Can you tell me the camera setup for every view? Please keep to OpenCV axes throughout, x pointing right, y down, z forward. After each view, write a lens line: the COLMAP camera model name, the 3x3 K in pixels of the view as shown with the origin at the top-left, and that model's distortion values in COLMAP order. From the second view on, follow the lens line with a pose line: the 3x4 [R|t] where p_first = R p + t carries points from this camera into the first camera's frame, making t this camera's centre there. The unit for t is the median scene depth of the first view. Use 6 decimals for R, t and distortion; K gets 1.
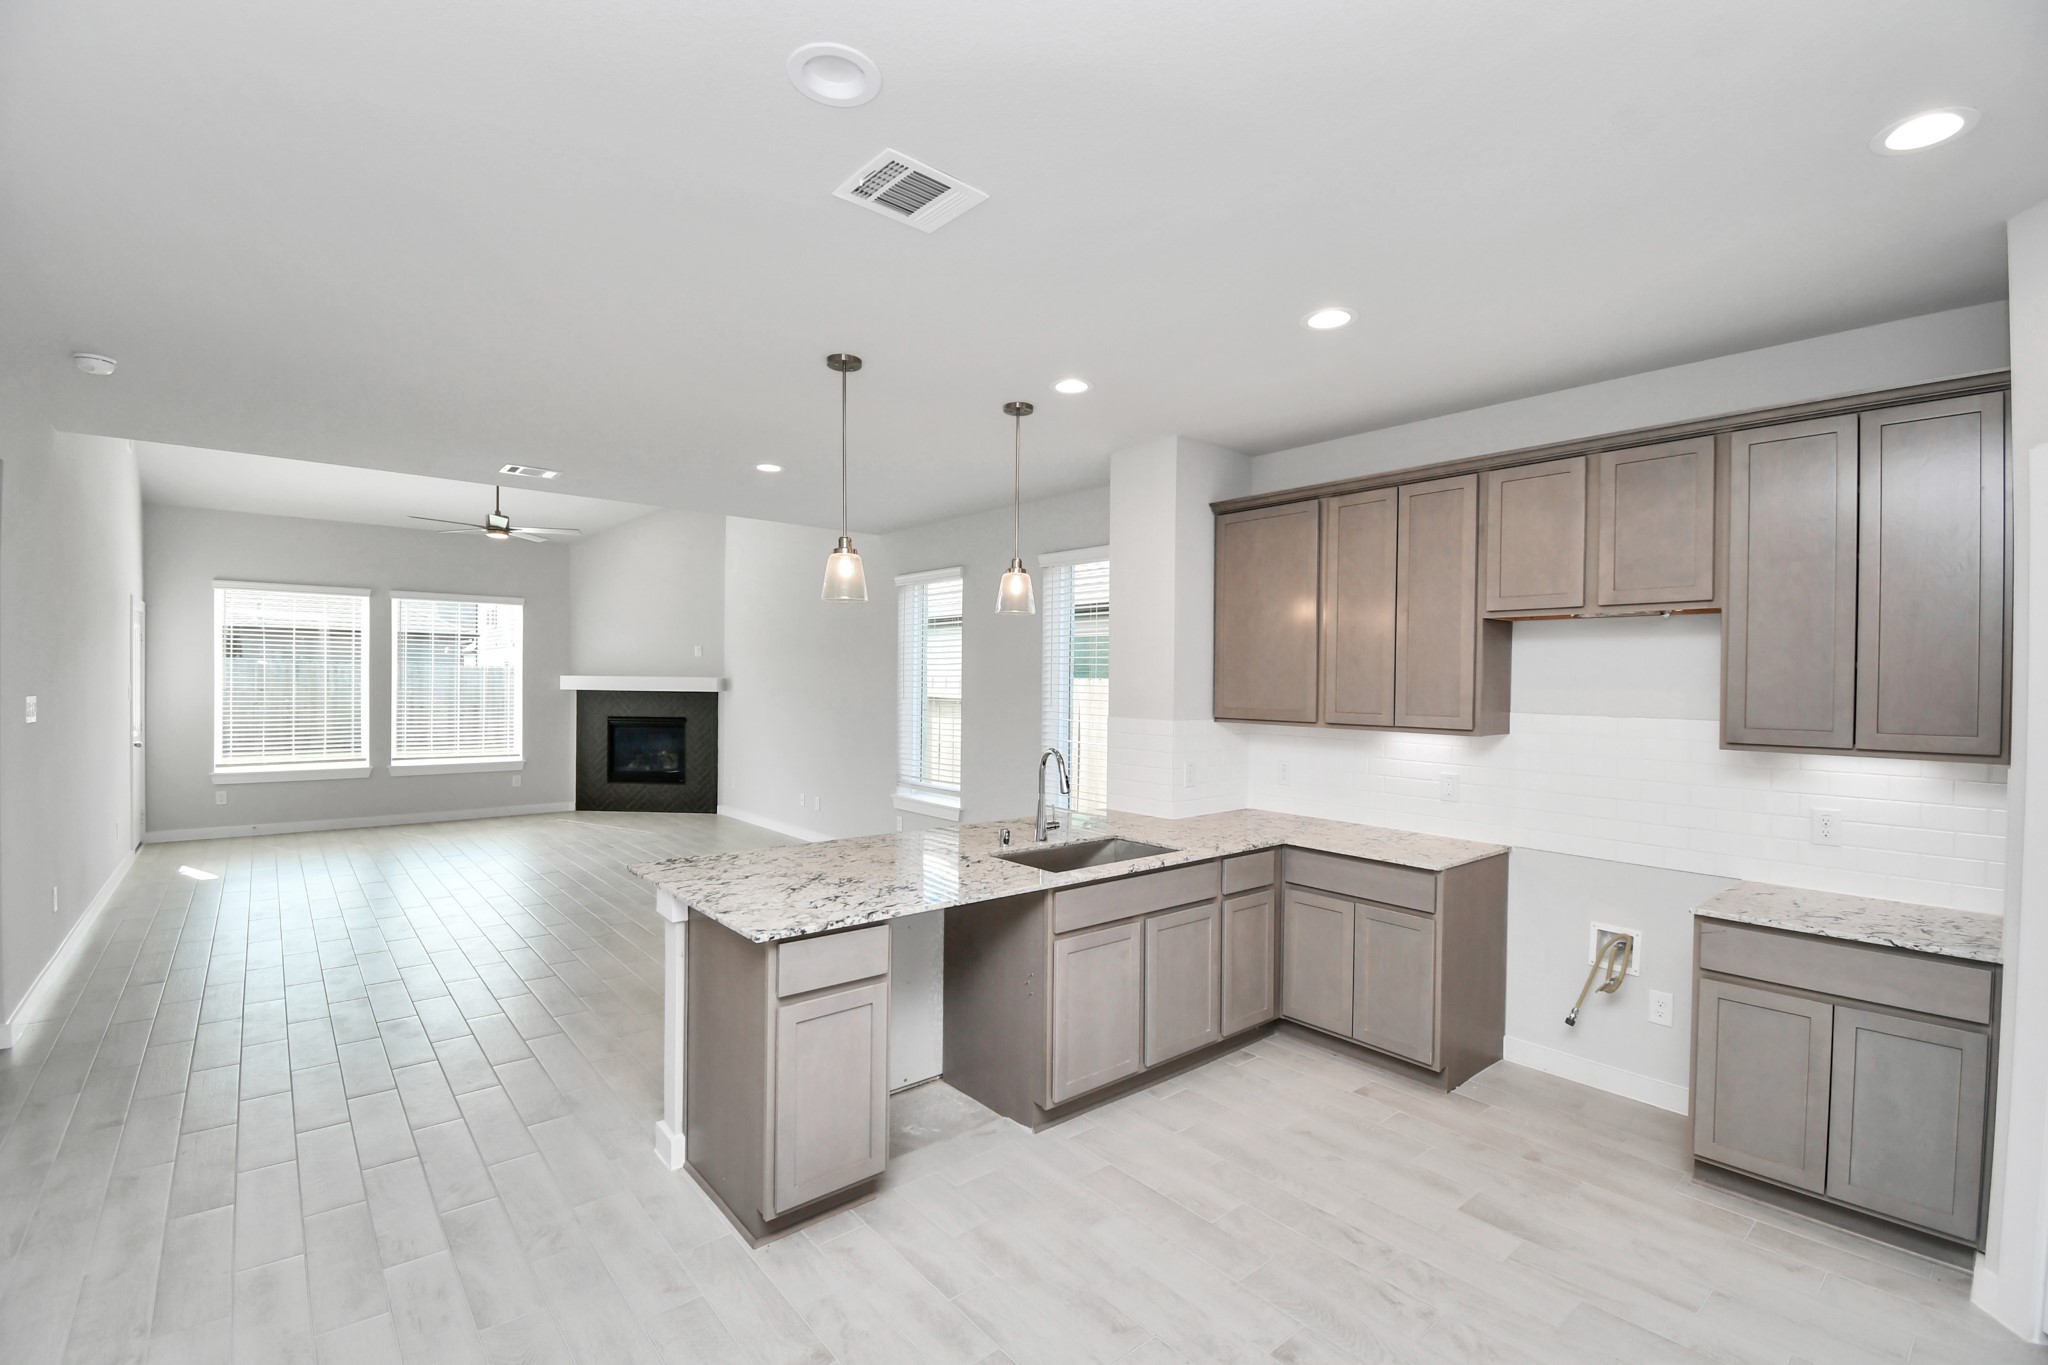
lens RADIAL K [[899.7, 0, 1014.7], [0, 899.7, 689.9], [0, 0, 1]] dist [0.023499, -0.026748]
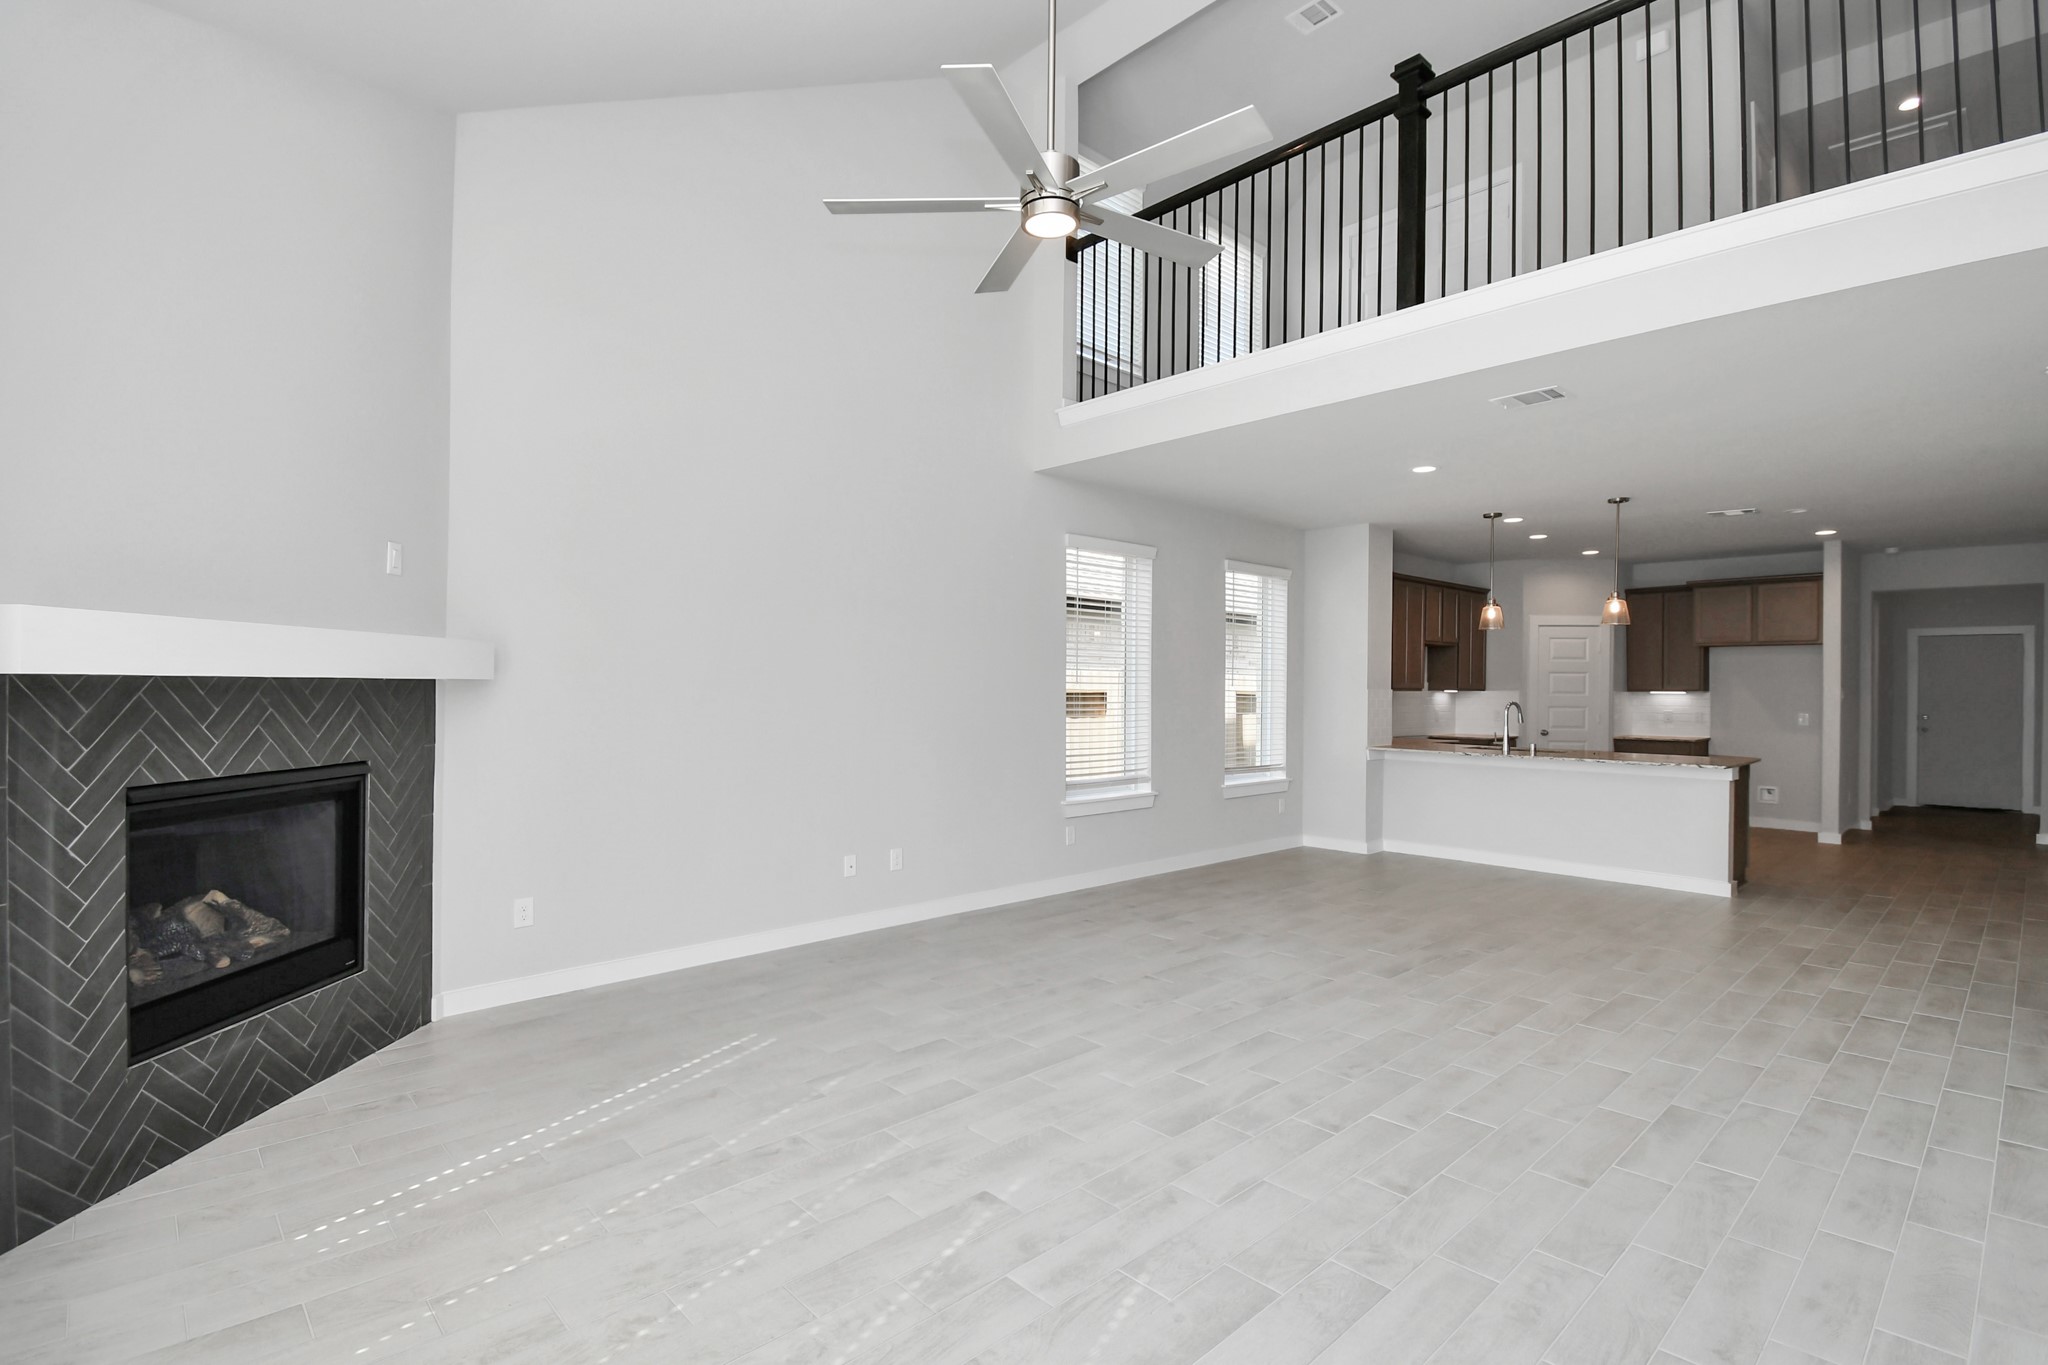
lens RADIAL K [[905.2, 0, 956.0], [0, 905.2, 684.7], [0, 0, 1]] dist [0.033088, -0.026570]
pose [[0.006612, 0.001279, 0.999977, -1.777760], [0.013139, 0.999913, -0.001366, 0.014648], [-0.999892, 0.013148, 0.006595, 2.006961]]
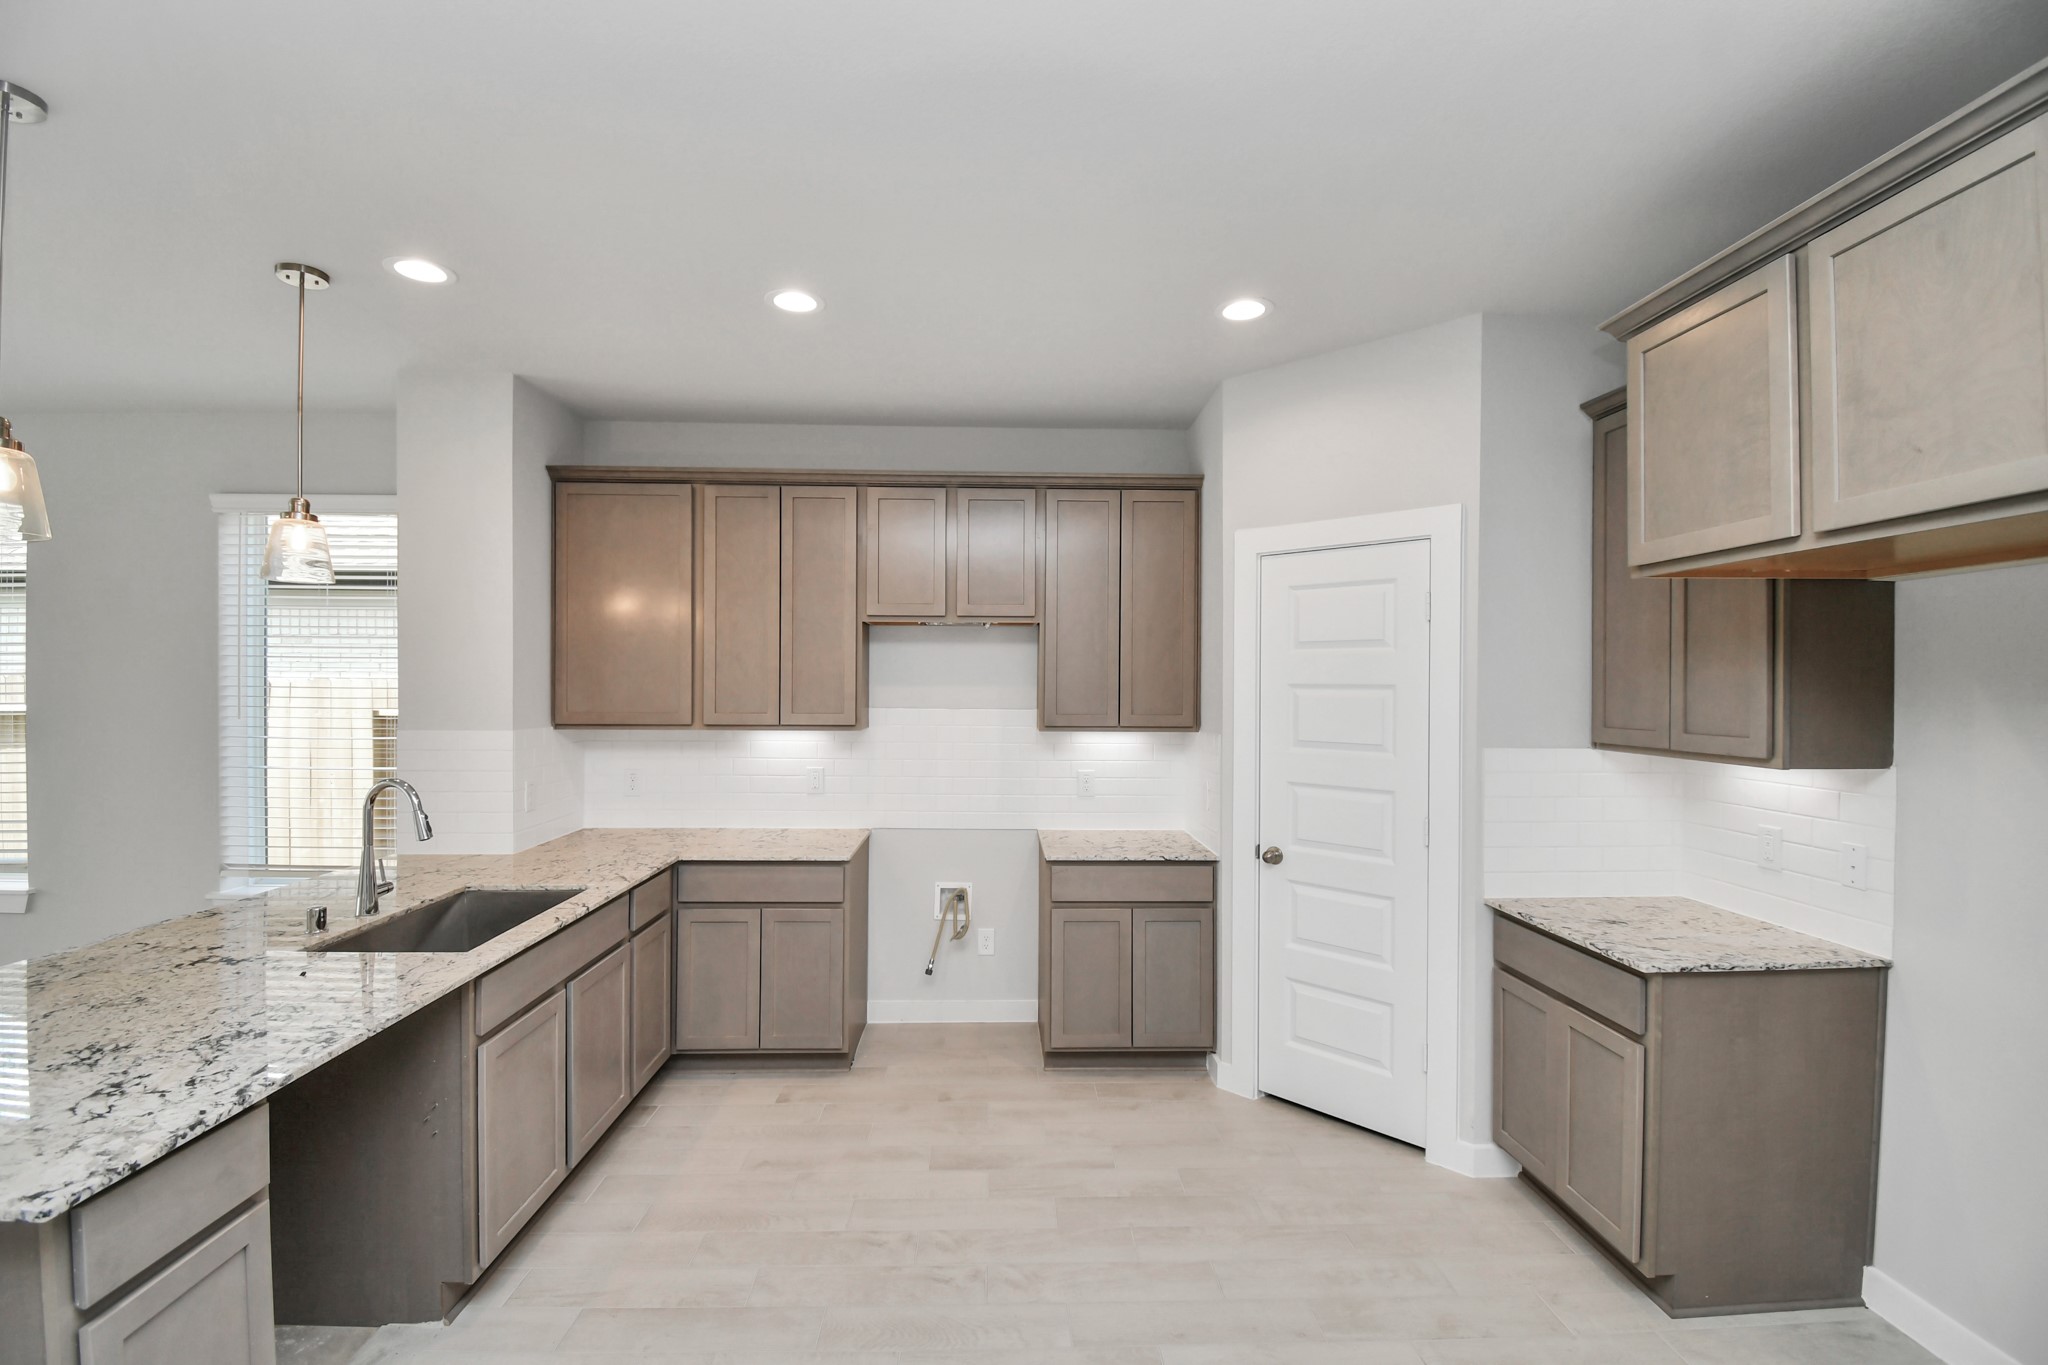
lens RADIAL K [[899.7, 0, 1014.7], [0, 899.7, 689.9], [0, 0, 1]] dist [0.023499, -0.026748]
pose [[0.617773, -0.013510, 0.786240, -0.193922], [0.010139, 0.999906, 0.009216, -0.005010], [-0.786291, 0.002278, 0.617852, 0.169338]]
